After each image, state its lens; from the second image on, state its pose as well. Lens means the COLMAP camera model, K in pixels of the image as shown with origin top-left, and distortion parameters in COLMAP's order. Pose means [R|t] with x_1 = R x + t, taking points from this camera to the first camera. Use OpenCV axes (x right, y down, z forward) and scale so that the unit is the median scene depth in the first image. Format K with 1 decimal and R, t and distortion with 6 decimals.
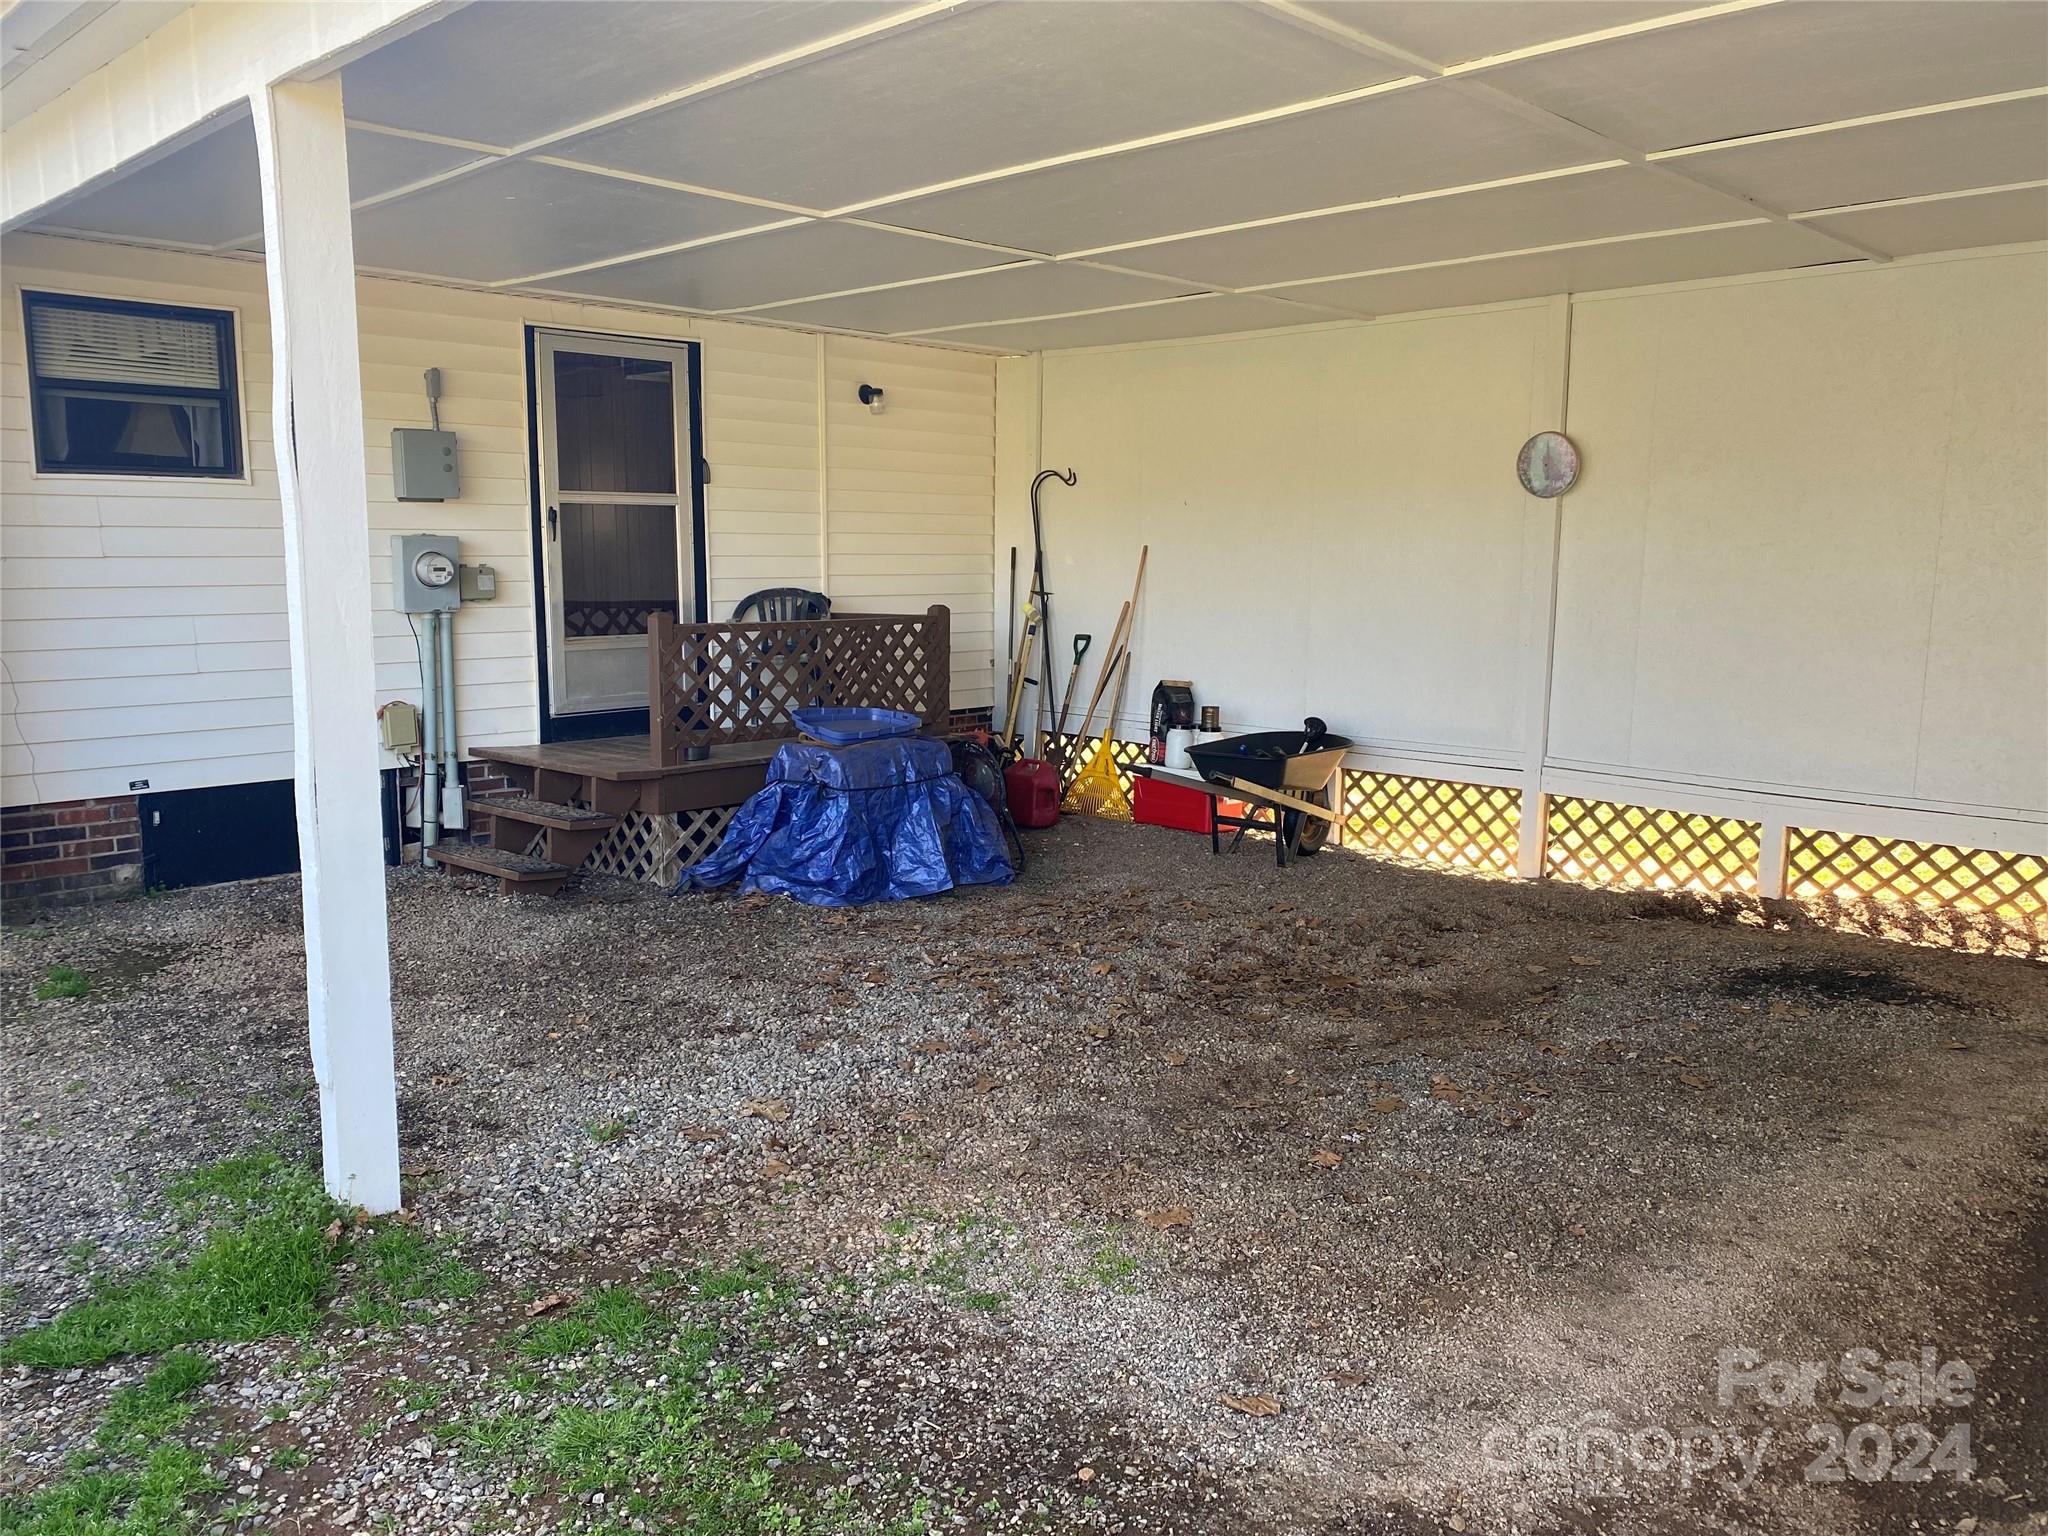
lens RADIAL K [[1558.7, 0, 1024.0], [0, 1558.7, 768.0], [0, 0, 1]] dist [0.007524, -0.000158]
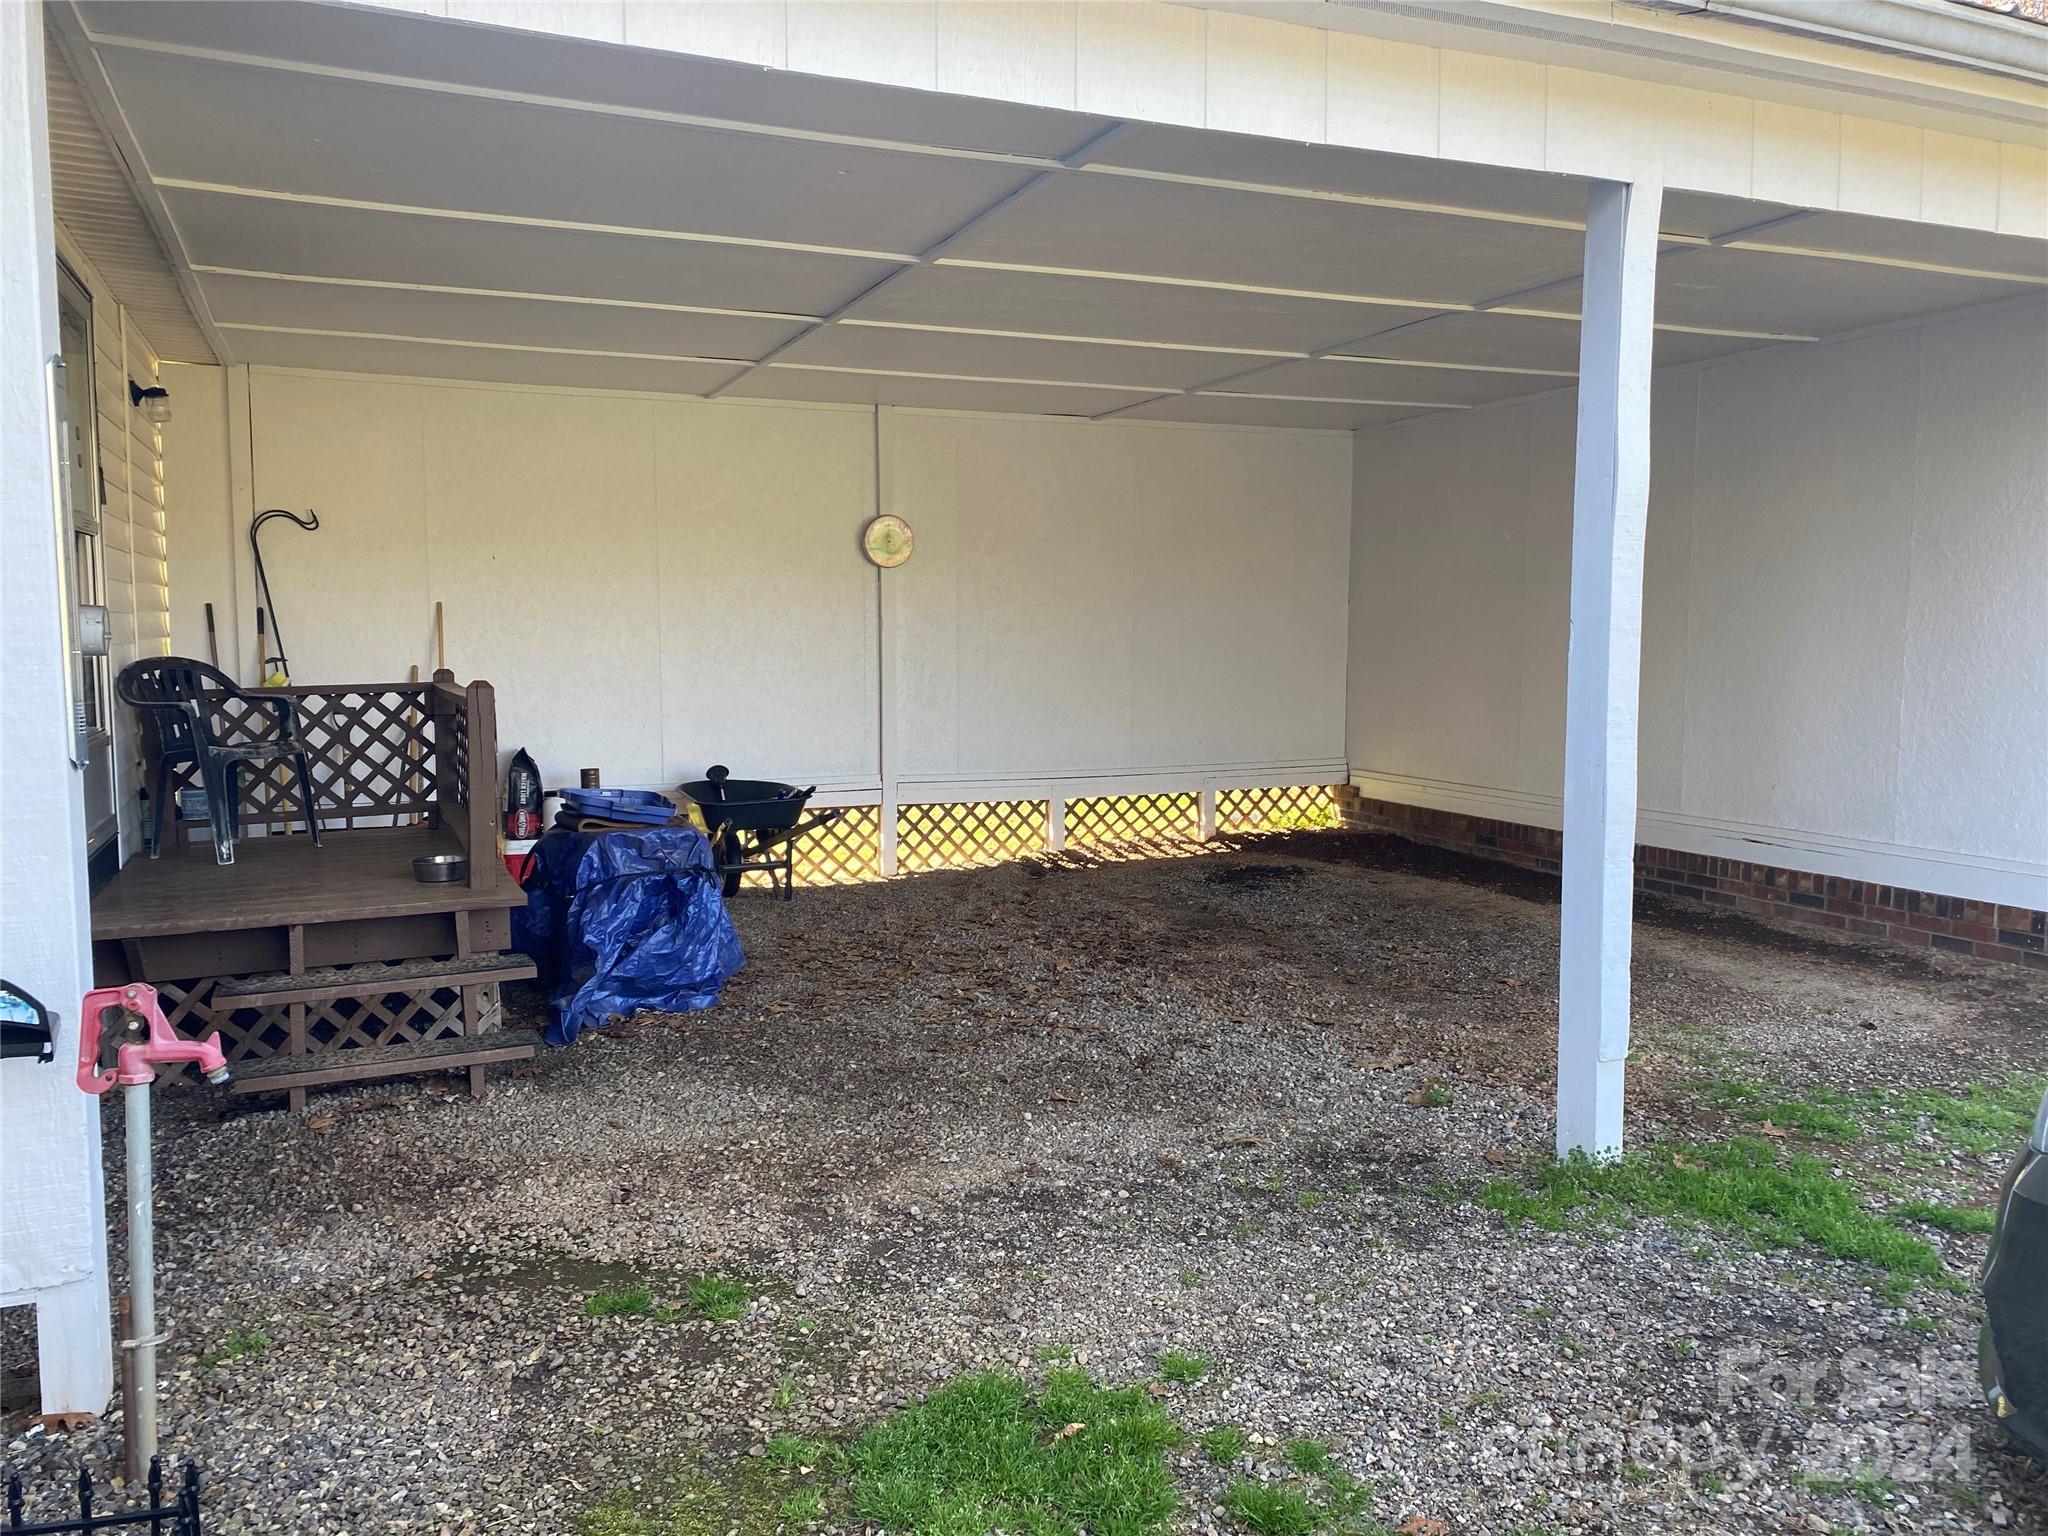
lens RADIAL K [[1540.7, 0, 1024.0], [0, 1540.7, 768.0], [0, 0, 1]] dist [-0.003118, -0.003468]
pose [[0.376266, -0.089589, 0.922170, -0.768043], [0.131826, 0.990365, 0.042427, -0.051958], [-0.917086, 0.105602, 0.384450, 0.446690]]
